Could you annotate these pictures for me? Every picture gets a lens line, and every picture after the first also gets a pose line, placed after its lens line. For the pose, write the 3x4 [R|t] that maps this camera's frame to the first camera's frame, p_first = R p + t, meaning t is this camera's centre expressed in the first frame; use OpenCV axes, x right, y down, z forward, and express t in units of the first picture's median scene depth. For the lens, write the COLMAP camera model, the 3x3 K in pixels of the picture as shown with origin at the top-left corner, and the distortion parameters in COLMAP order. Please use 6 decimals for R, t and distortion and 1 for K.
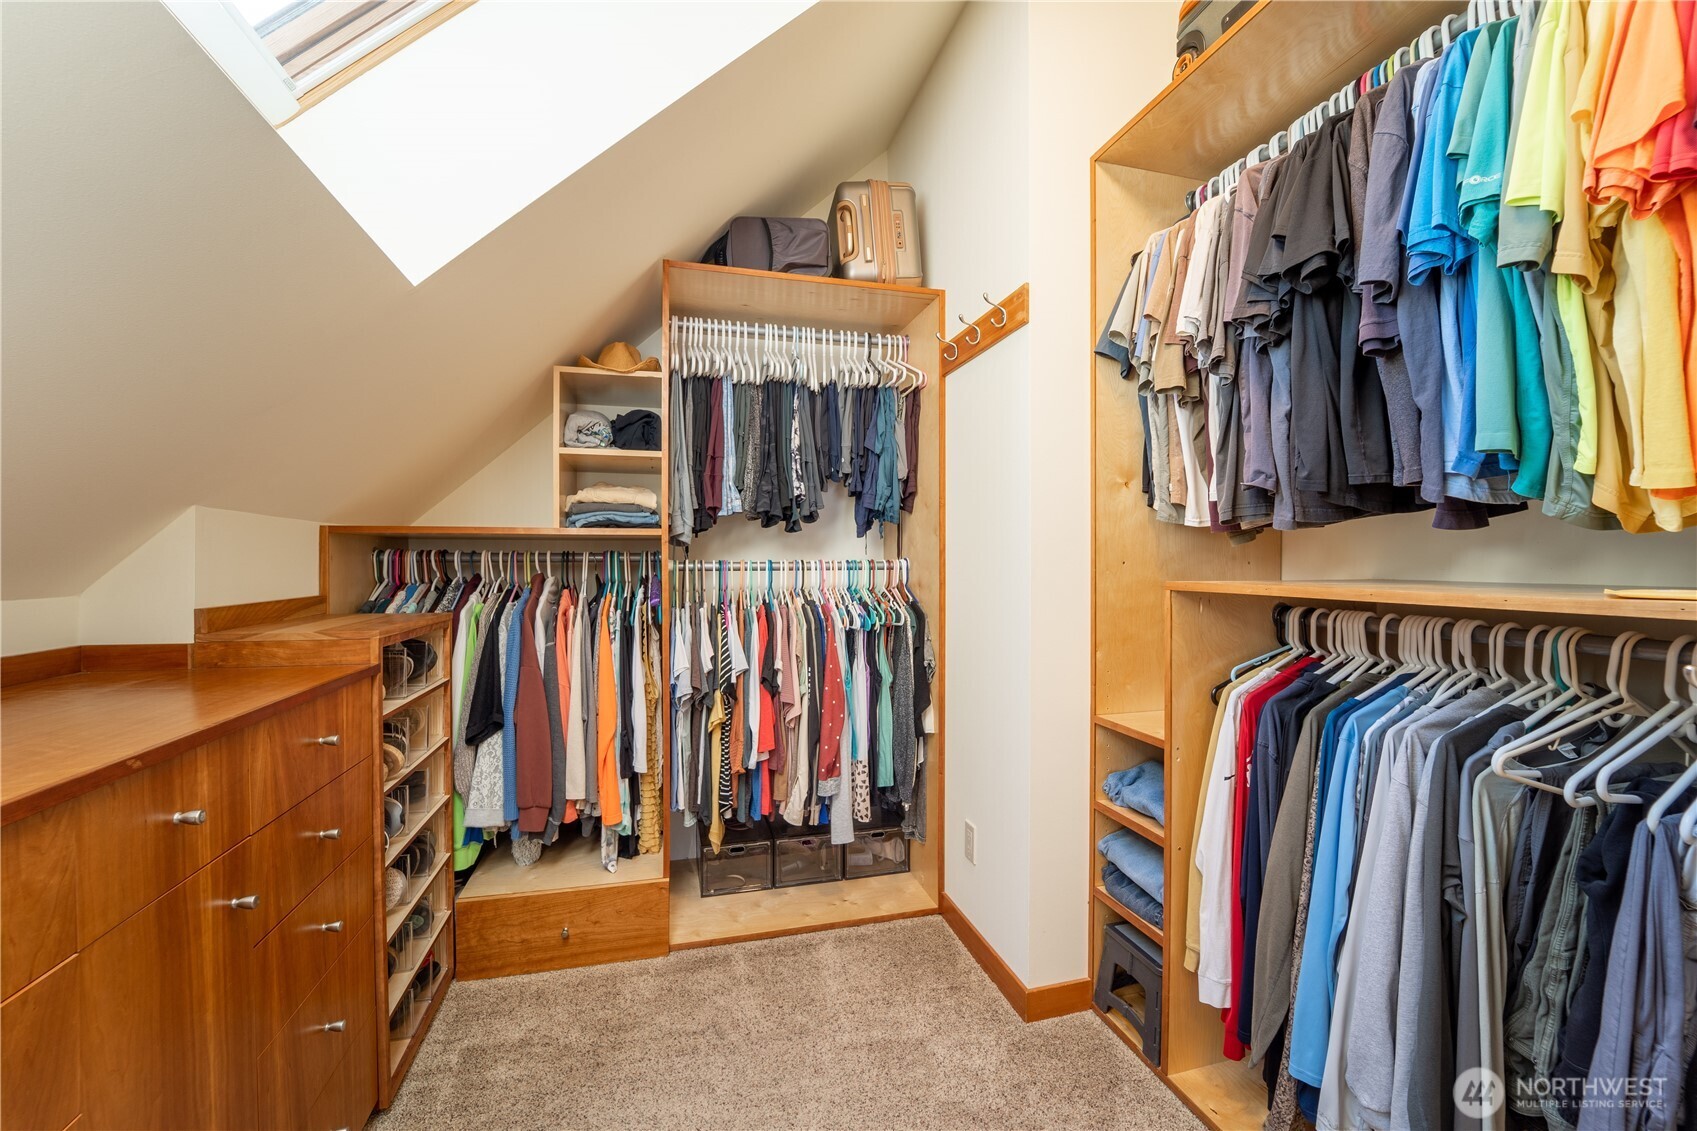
lens RADIAL K [[705.8, 0, 843.4], [0, 705.8, 562.9], [0, 0, 1]] dist [-0.001910, -0.000170]
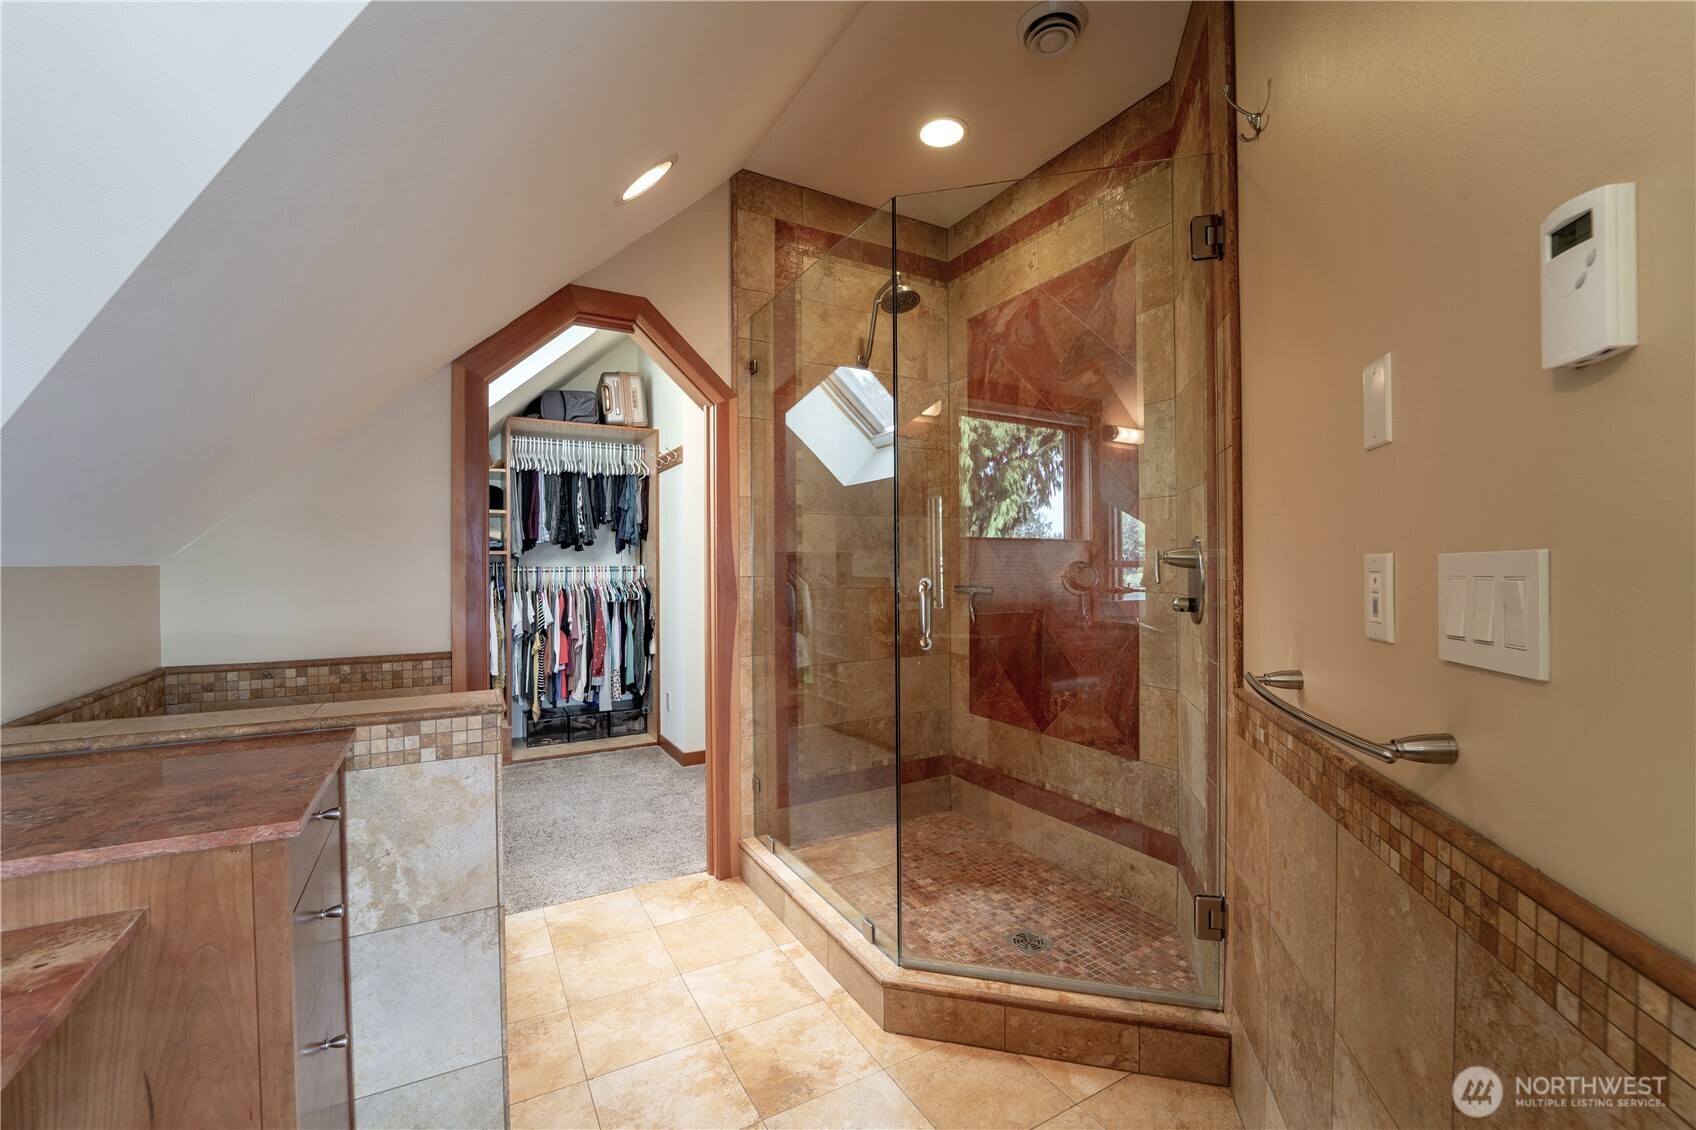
lens RADIAL K [[705.4, 0, 842.9], [0, 705.4, 562.4], [0, 0, 1]] dist [-0.001910, -0.000170]
pose [[0.967193, -0.005309, 0.253988, 0.137044], [0.007810, 0.999930, -0.008840, 0.008311], [-0.253924, 0.010533, 0.967167, -1.034017]]
